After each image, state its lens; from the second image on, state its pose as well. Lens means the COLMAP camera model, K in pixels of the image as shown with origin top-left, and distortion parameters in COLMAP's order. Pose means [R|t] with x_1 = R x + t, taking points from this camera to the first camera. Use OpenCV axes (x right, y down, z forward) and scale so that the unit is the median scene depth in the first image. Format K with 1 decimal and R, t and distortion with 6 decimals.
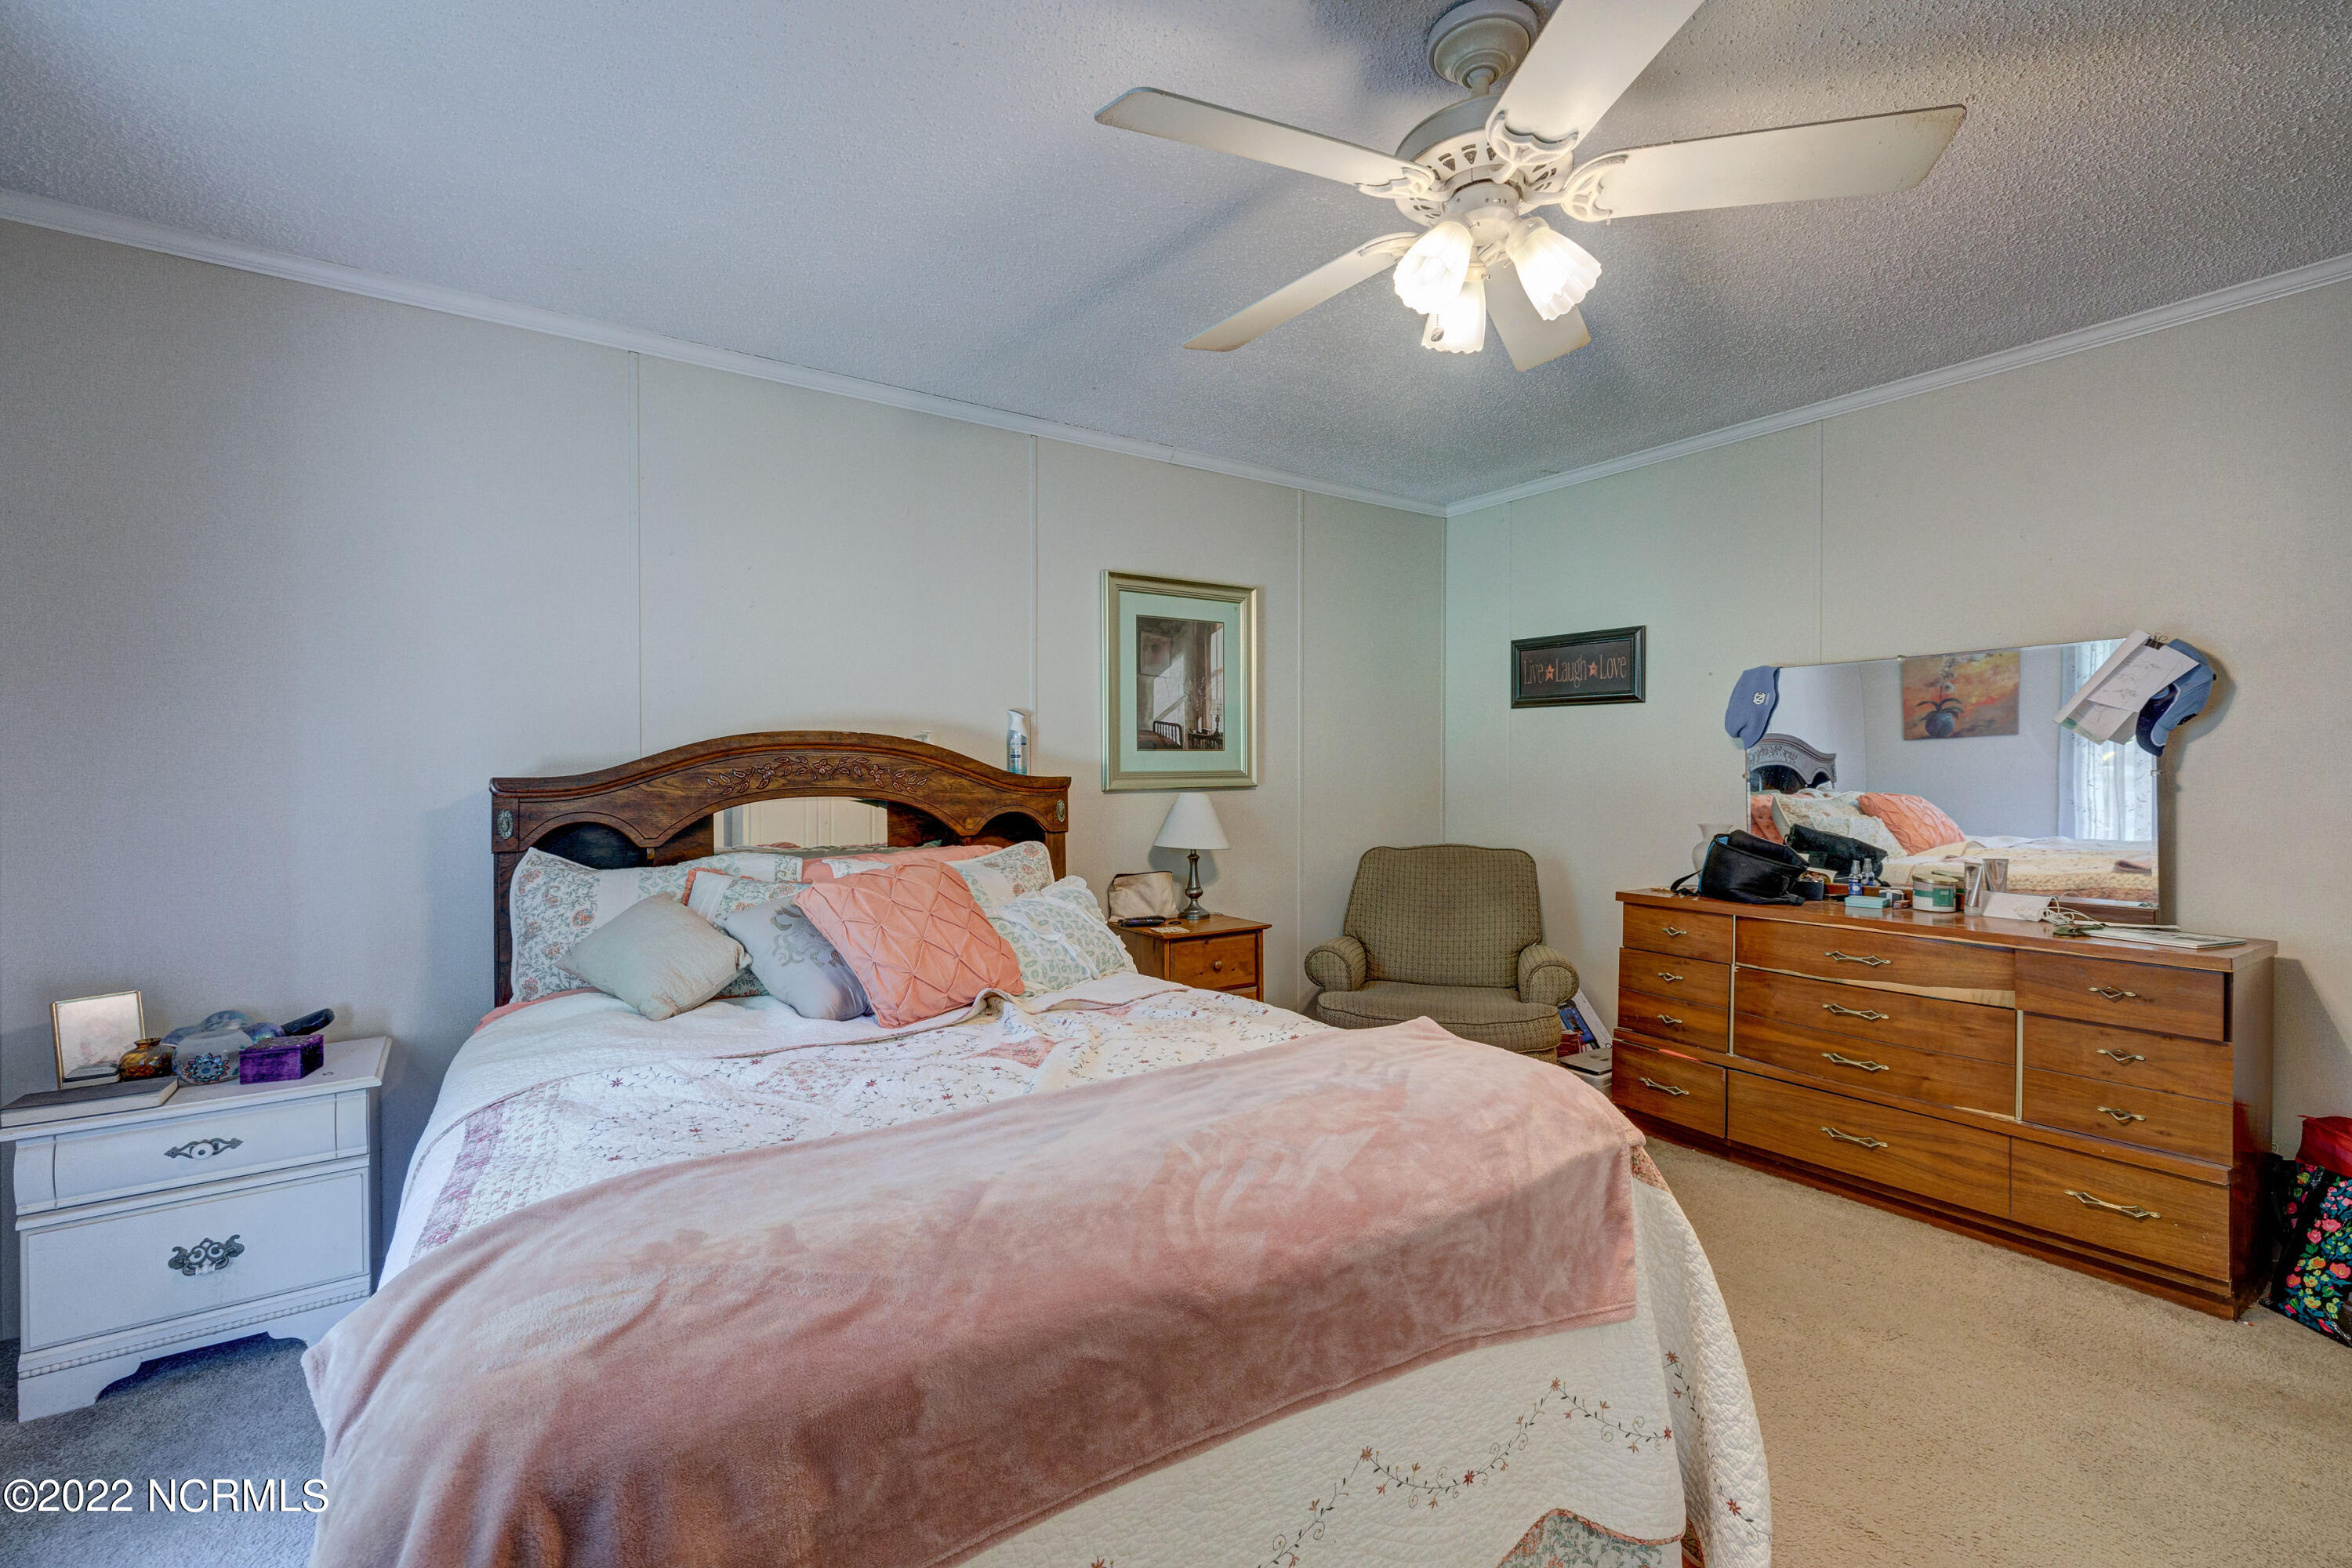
lens RADIAL K [[989.3, 0, 1176.0], [0, 989.3, 784.0], [0, 0, 1]] dist [0.000970, 0.000019]
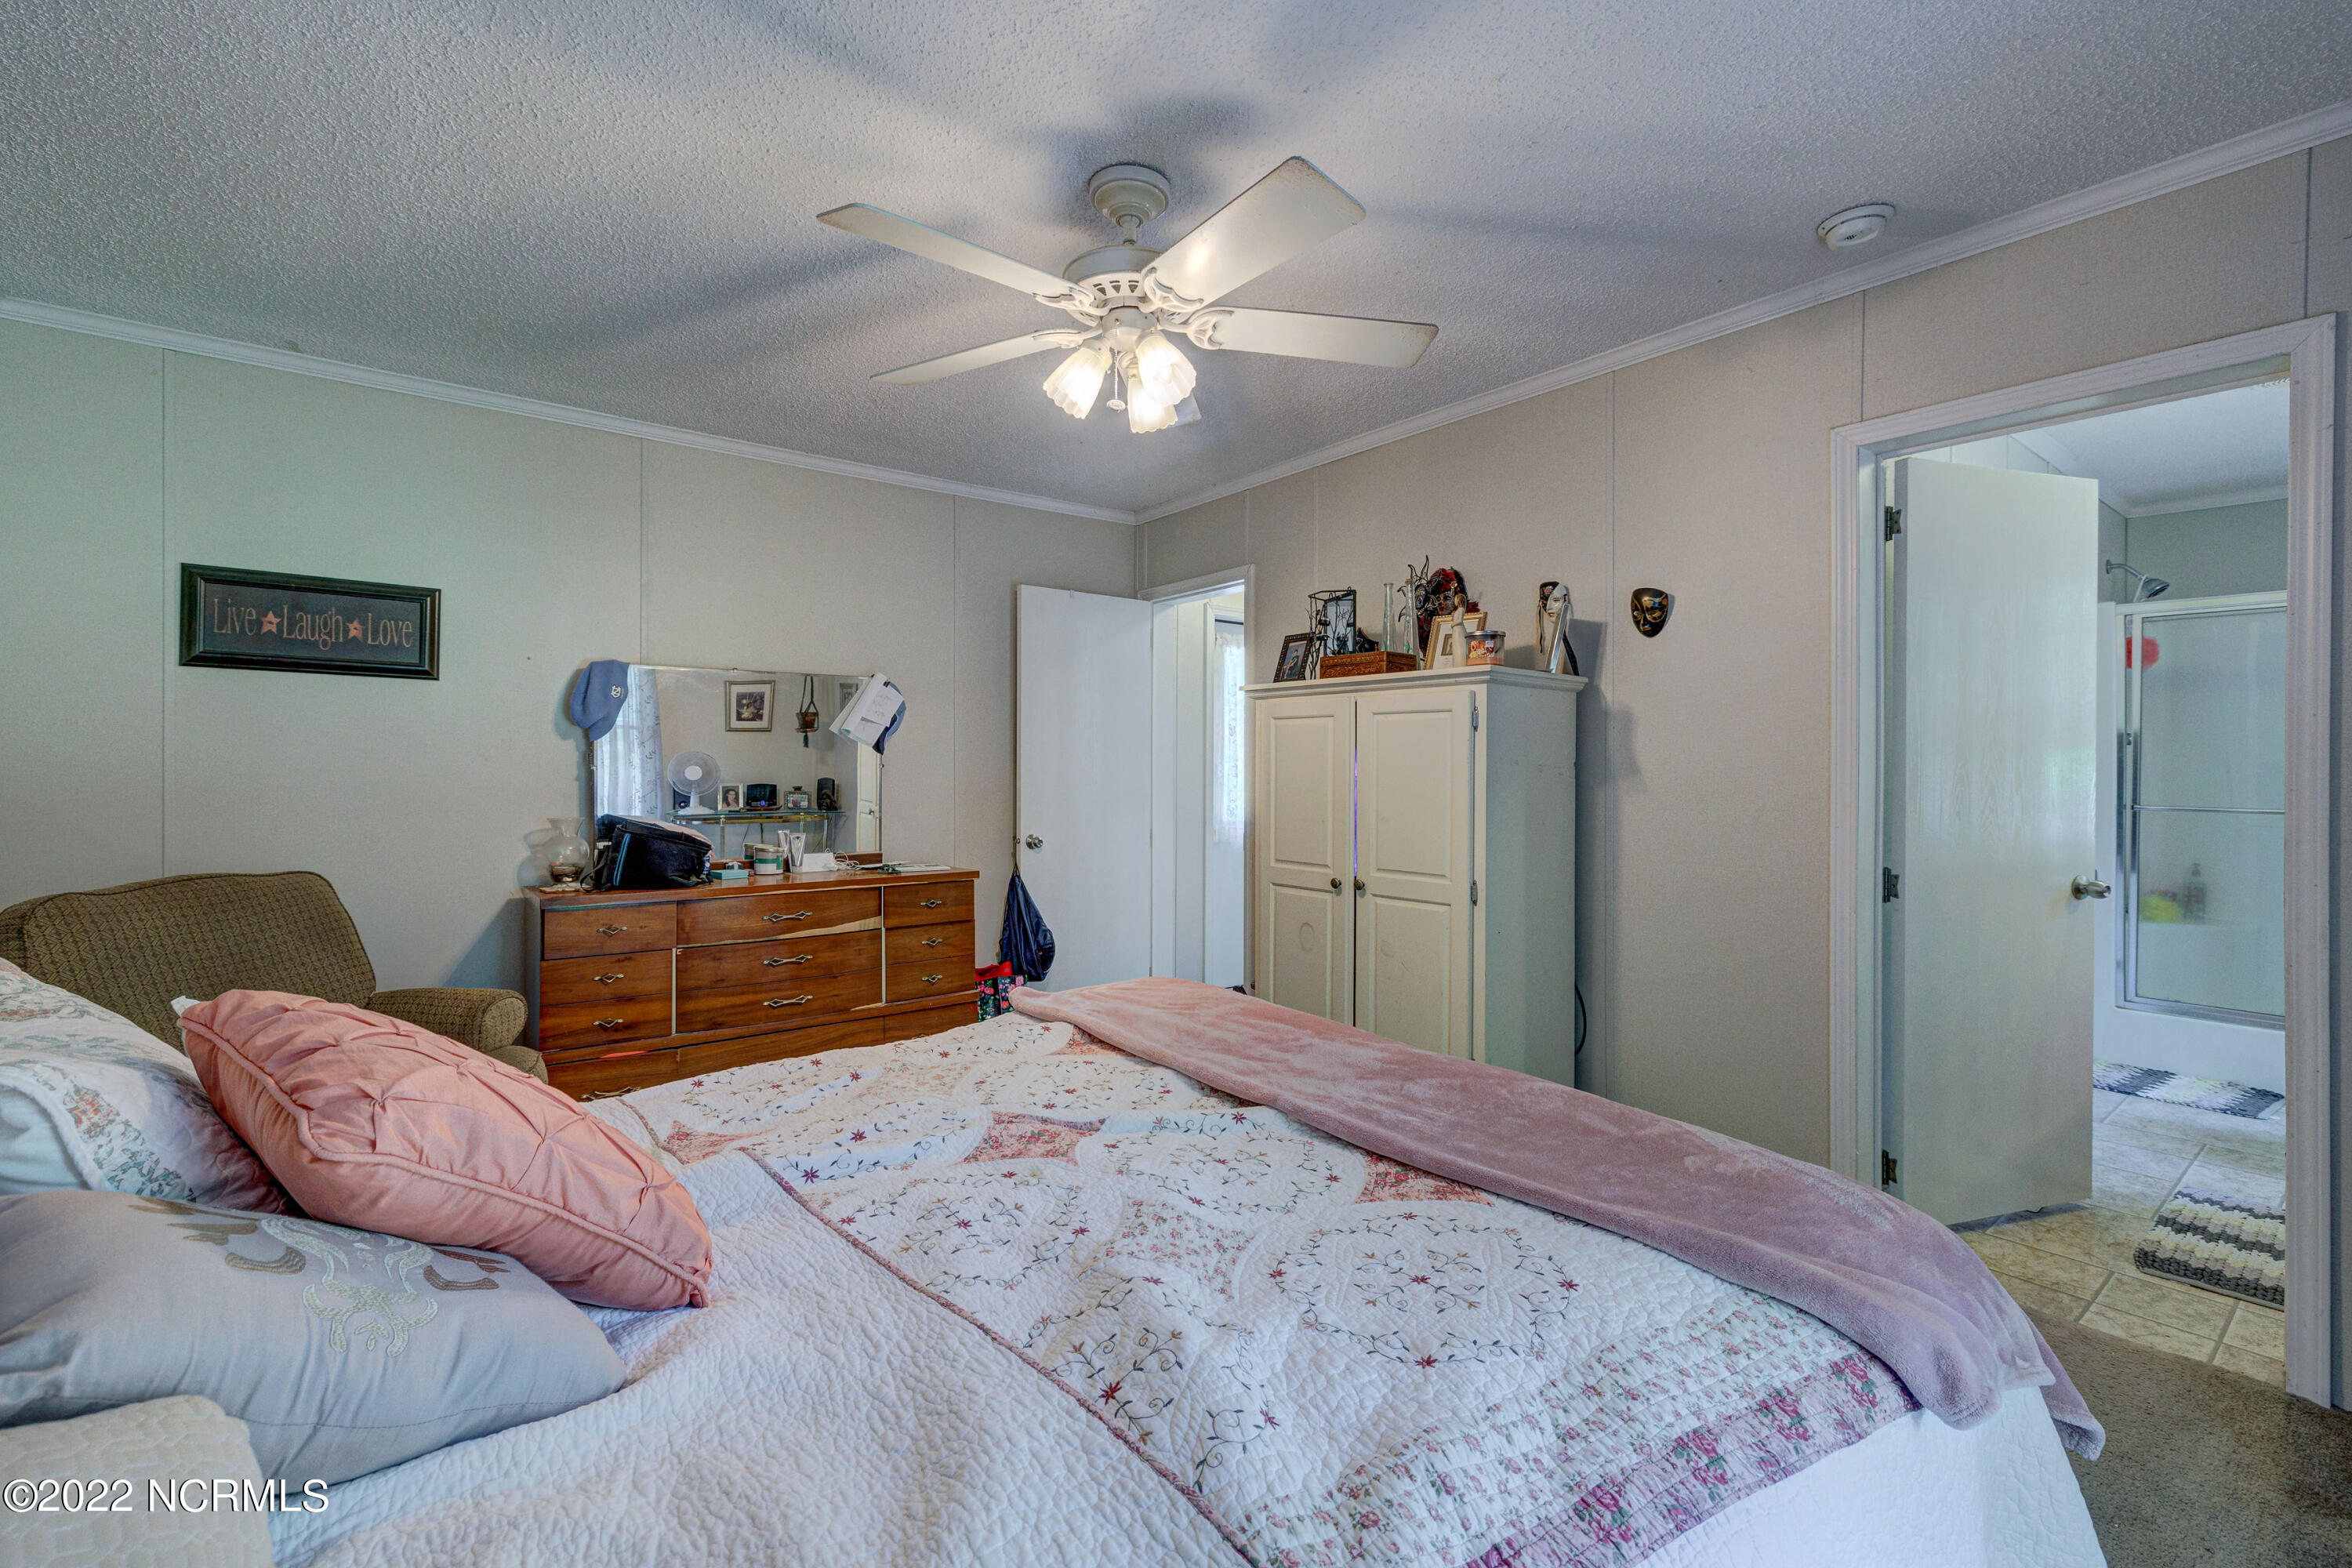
lens RADIAL K [[989.3, 0, 1176.0], [0, 989.3, 784.0], [0, 0, 1]] dist [0.000970, 0.000019]
pose [[-0.047432, -0.016219, 0.998743, -0.498031], [0.006742, 0.999840, 0.016557, -0.004770], [-0.998852, 0.007519, -0.047315, 0.513181]]
